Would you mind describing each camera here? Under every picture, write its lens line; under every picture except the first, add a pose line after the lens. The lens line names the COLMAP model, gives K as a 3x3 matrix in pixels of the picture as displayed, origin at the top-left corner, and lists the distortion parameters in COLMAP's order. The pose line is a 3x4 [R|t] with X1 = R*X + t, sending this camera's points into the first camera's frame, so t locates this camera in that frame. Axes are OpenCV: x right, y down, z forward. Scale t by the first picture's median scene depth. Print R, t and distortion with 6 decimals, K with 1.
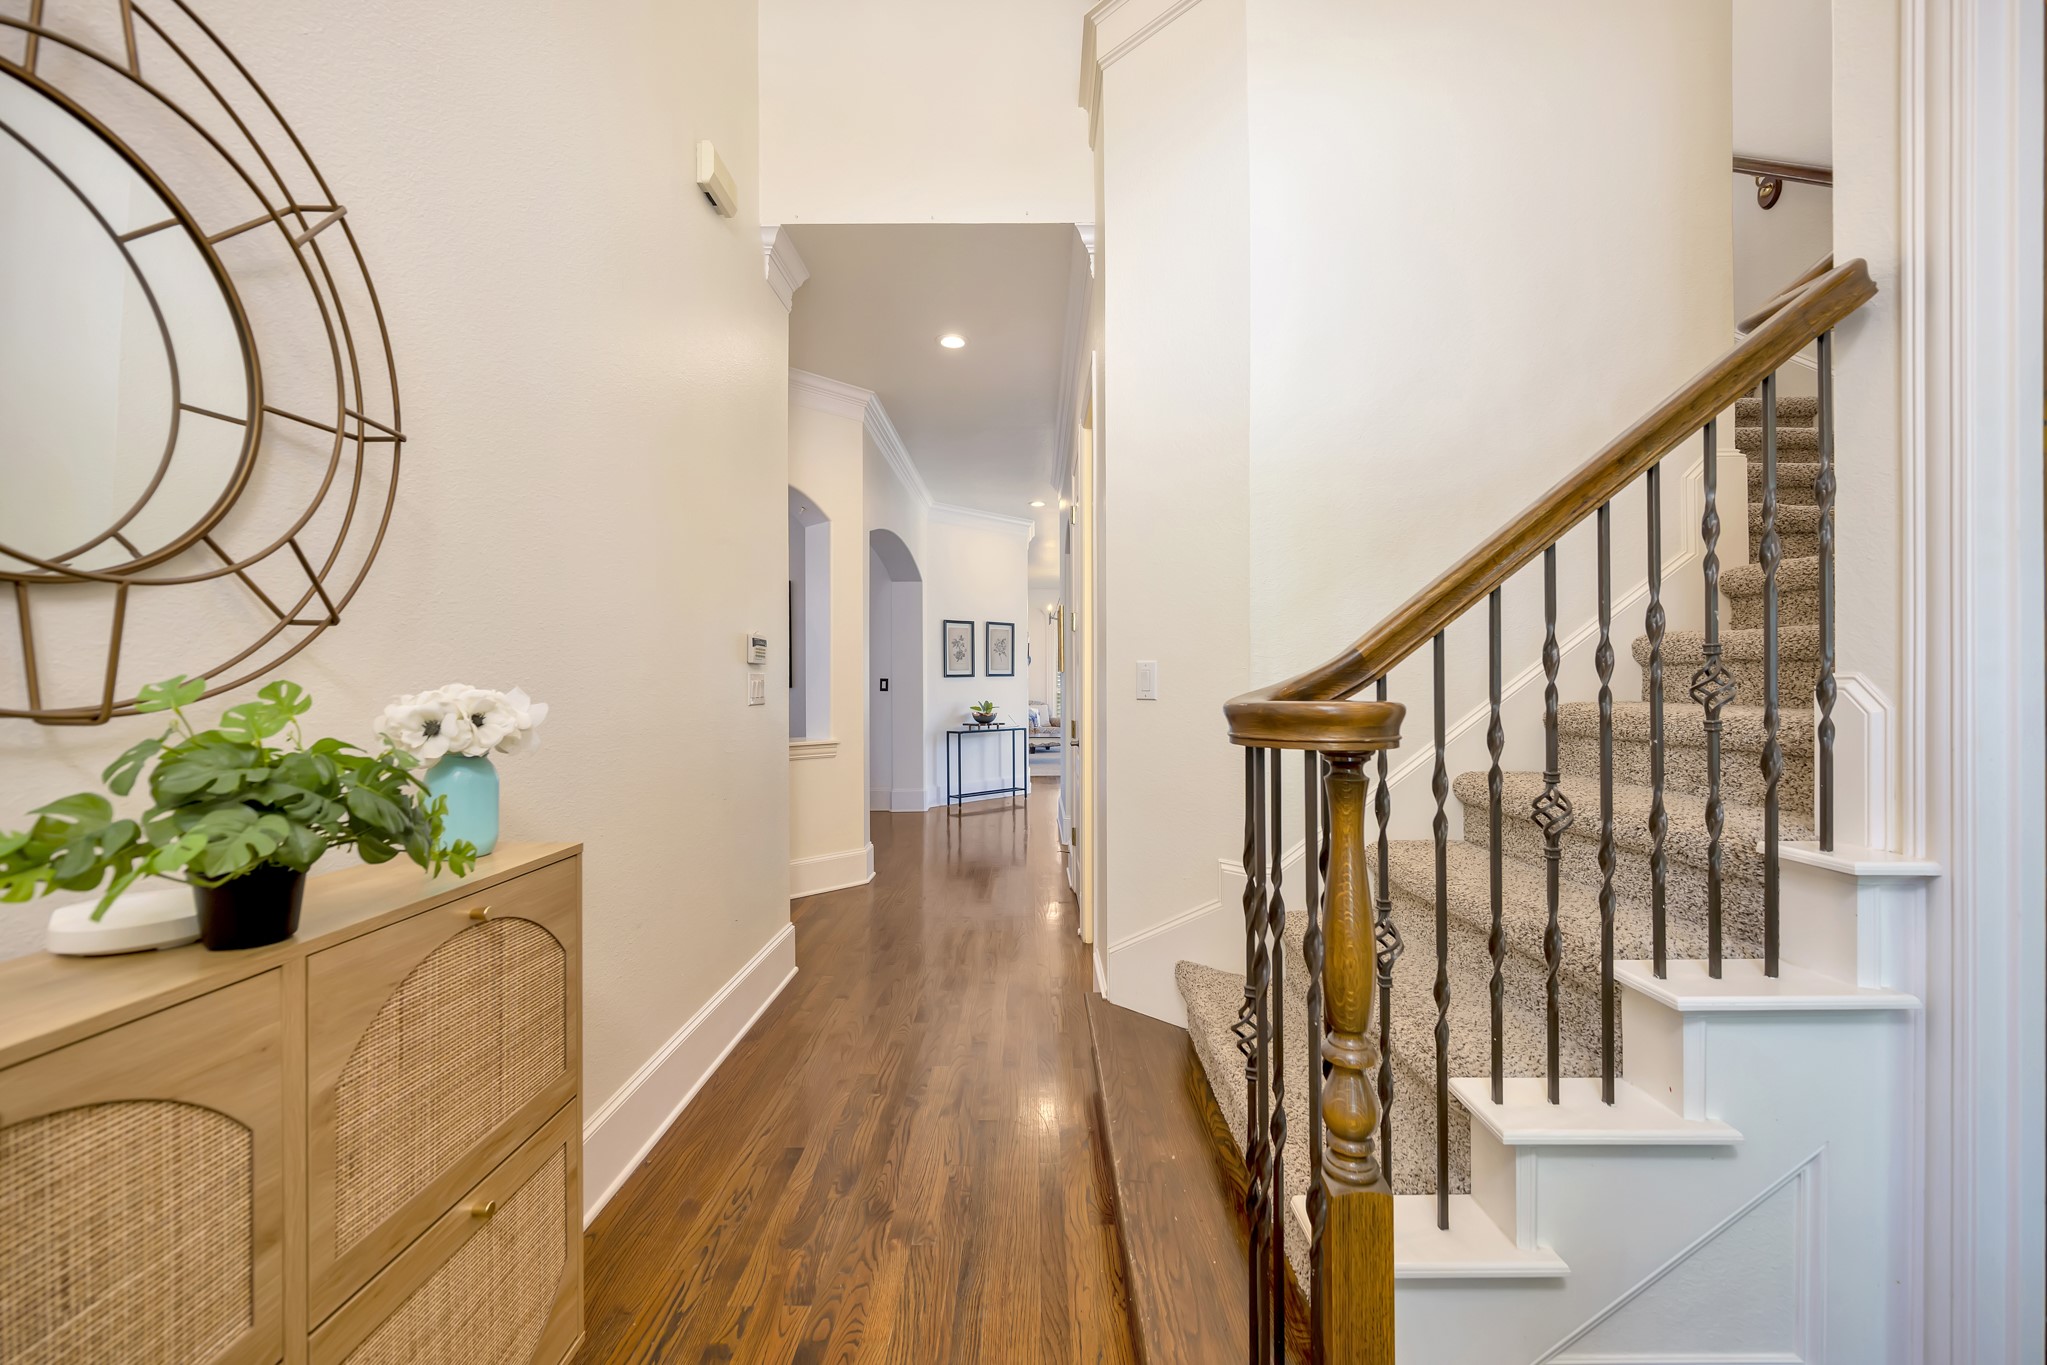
lens RADIAL K [[807.0, 0, 1035.4], [0, 807.0, 680.0], [0, 0, 1]] dist [0.013171, -0.000231]
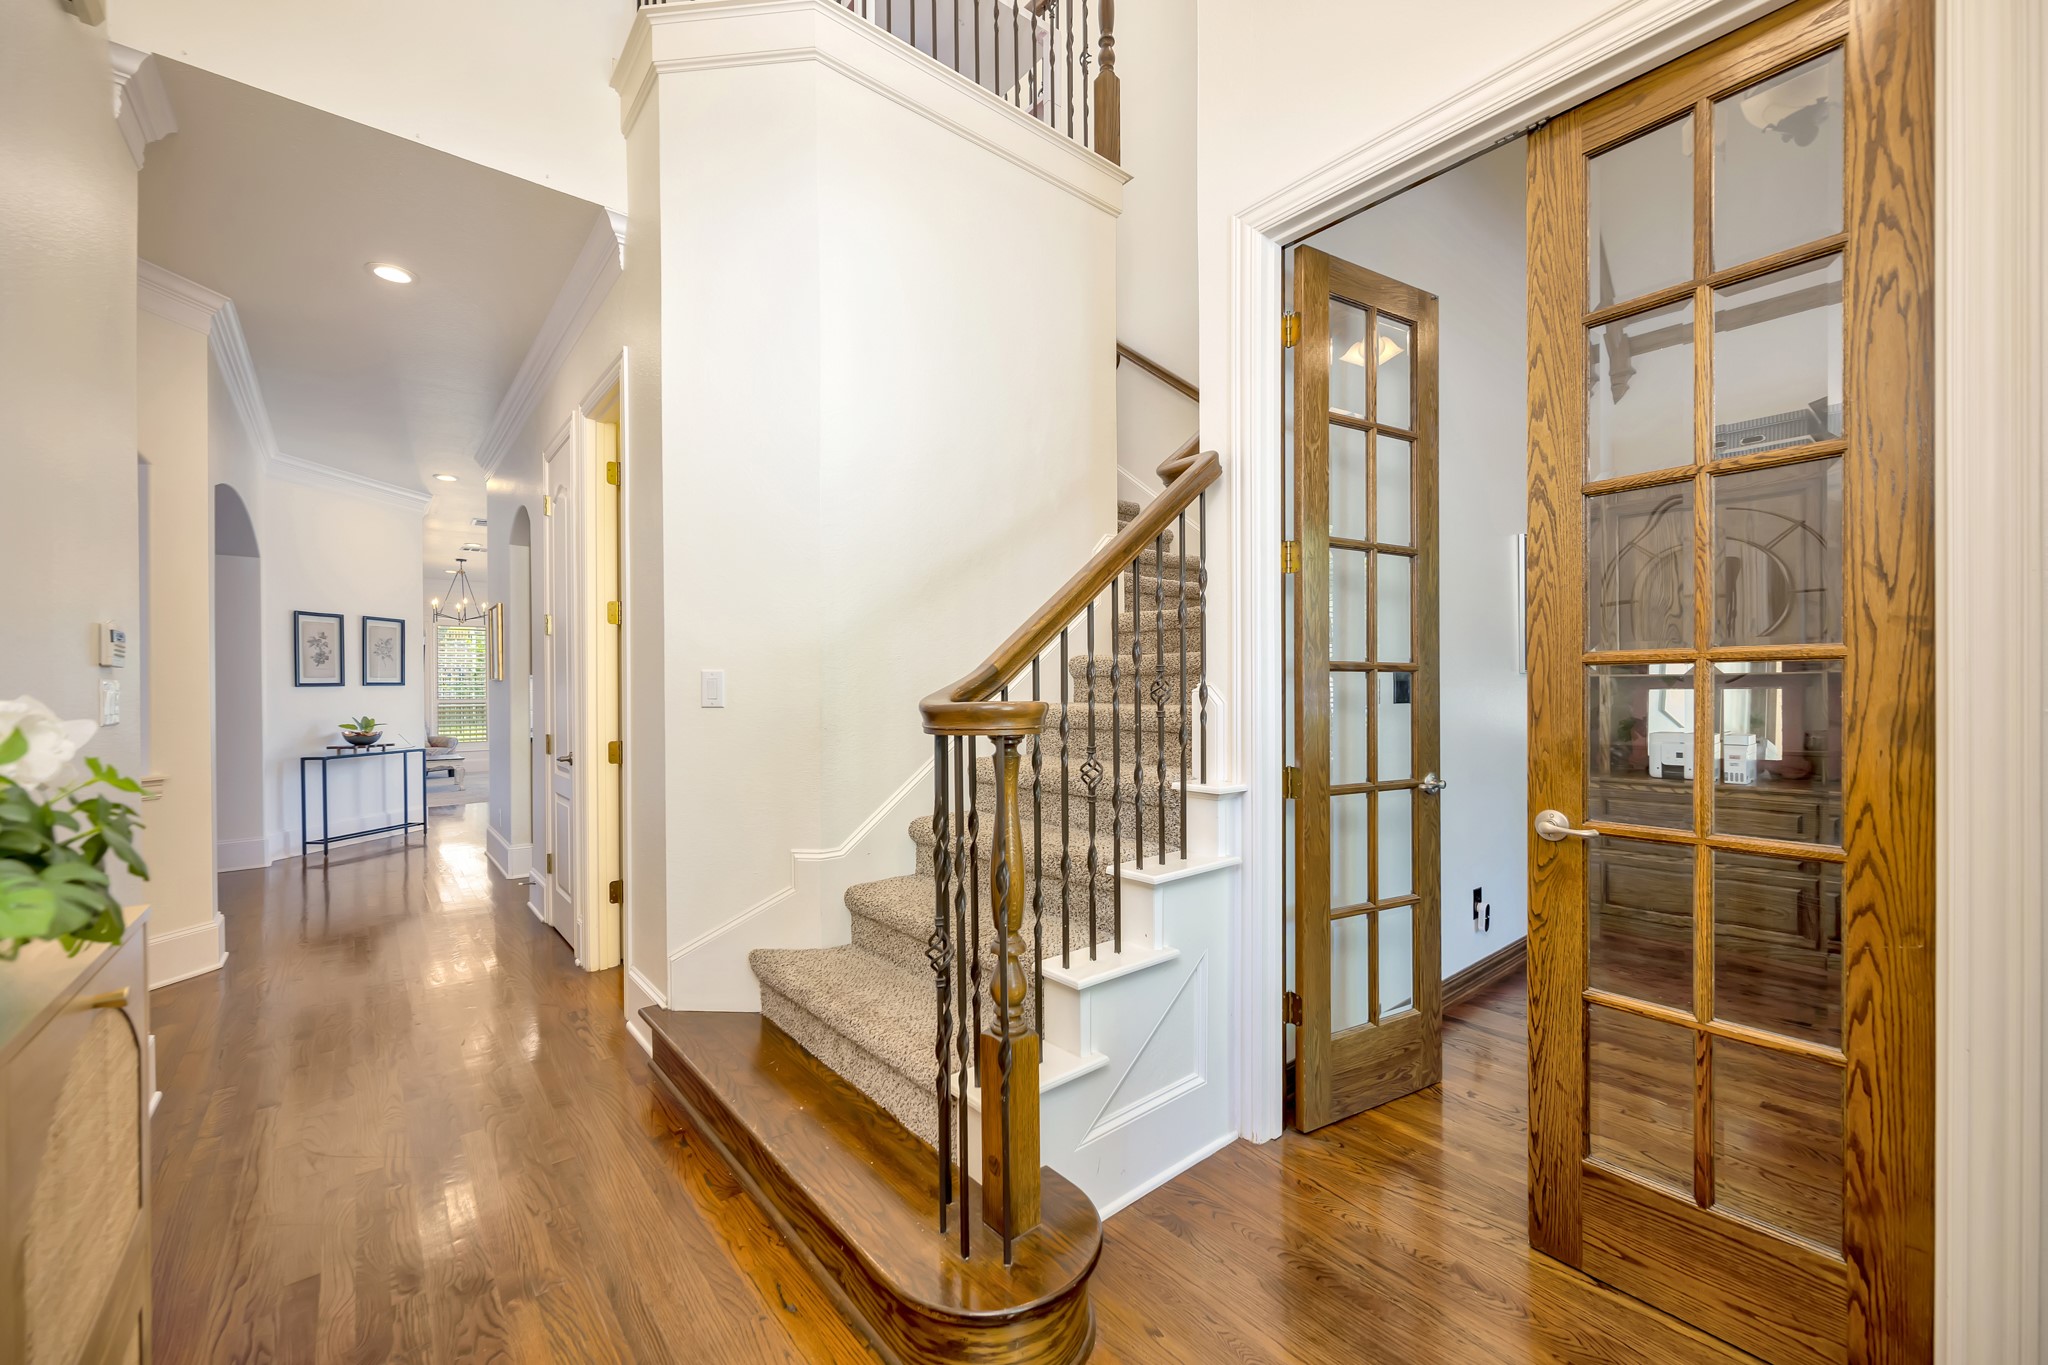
lens RADIAL K [[807.4, 0, 1011.8], [0, 807.4, 689.2], [0, 0, 1]] dist [0.013171, -0.000231]
pose [[0.780041, -0.003085, 0.625720, -0.180617], [0.003285, 0.999994, 0.000836, 0.001393], [-0.625719, 0.001404, 0.780047, -0.040906]]
